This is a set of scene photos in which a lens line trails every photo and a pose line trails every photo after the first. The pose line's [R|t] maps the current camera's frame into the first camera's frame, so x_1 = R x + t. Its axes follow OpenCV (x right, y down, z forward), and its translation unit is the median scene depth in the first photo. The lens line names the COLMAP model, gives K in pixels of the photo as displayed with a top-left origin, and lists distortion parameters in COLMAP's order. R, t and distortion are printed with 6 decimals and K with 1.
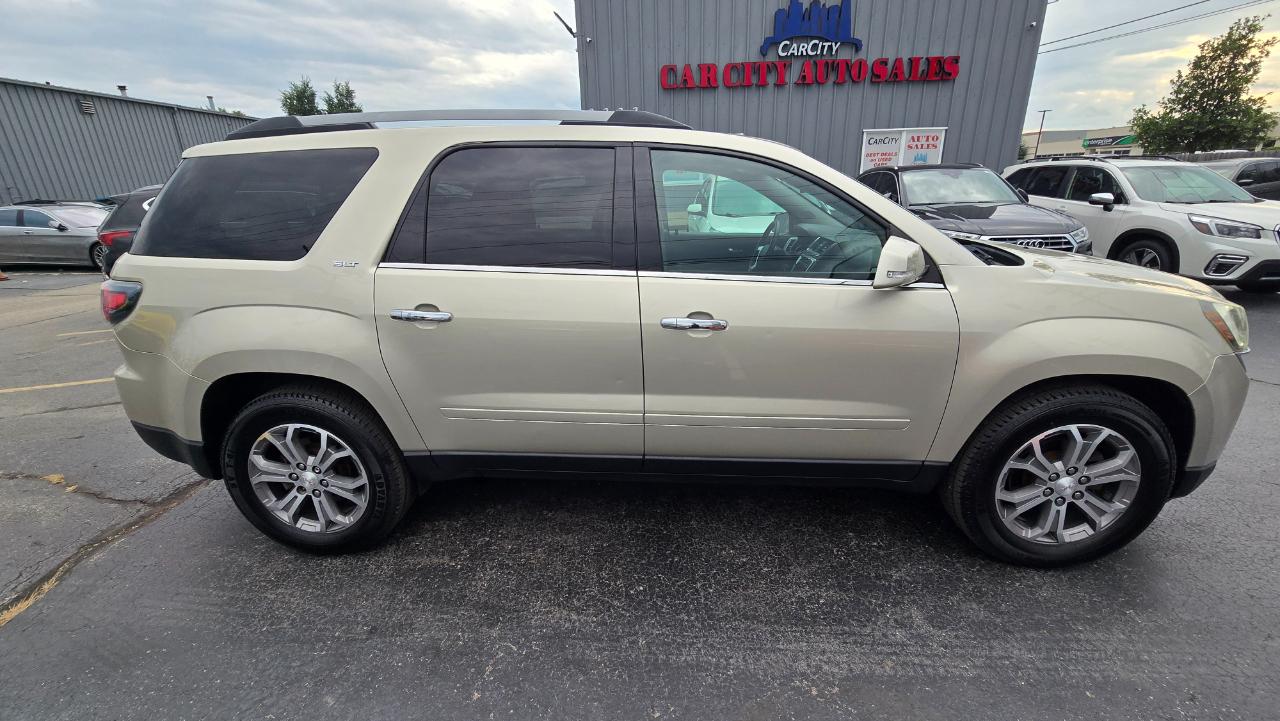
lens RADIAL K [[529.1, 0, 640.0], [0, 529.1, 360.5], [0, 0, 1]] dist [-0.001335, 0.000494]
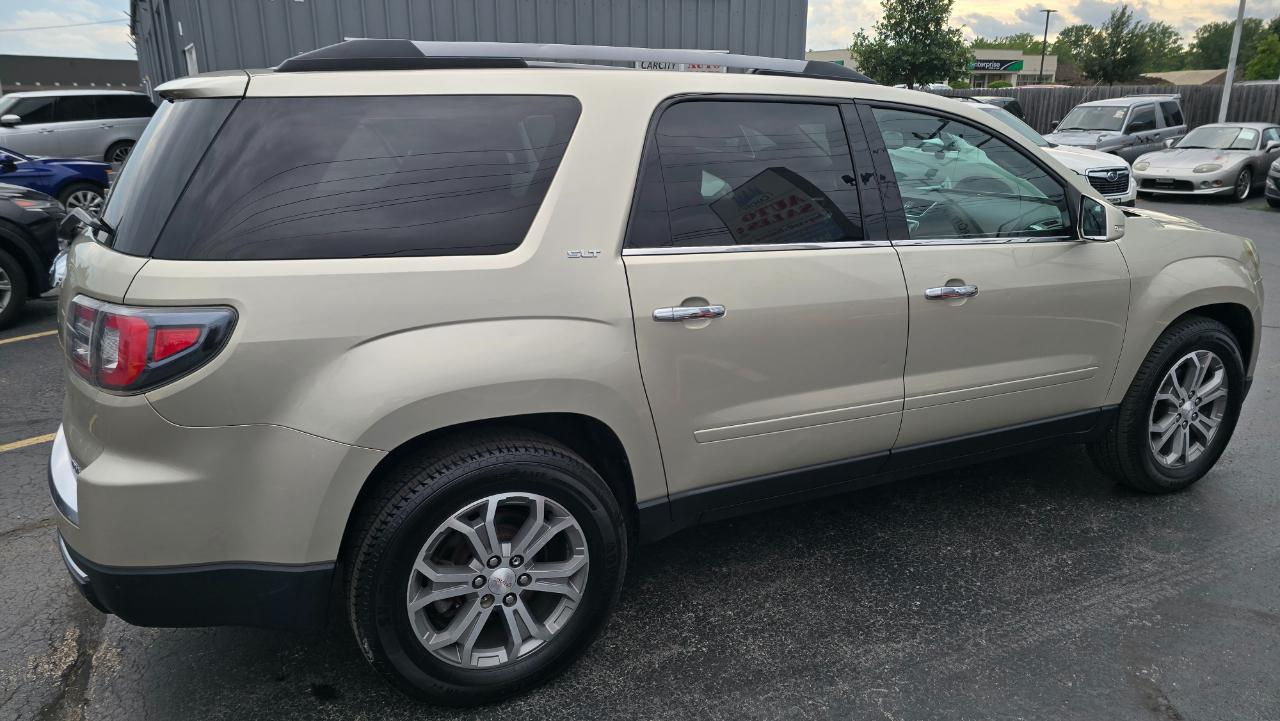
lens RADIAL K [[874.1, 0, 629.2], [0, 874.1, 341.3], [0, 0, 1]] dist [0.069564, -0.065023]
pose [[0.863039, -0.110181, 0.492974, -1.034793], [0.141249, 0.989630, -0.026097, -0.020474], [-0.484986, 0.092155, 0.869653, -0.065384]]
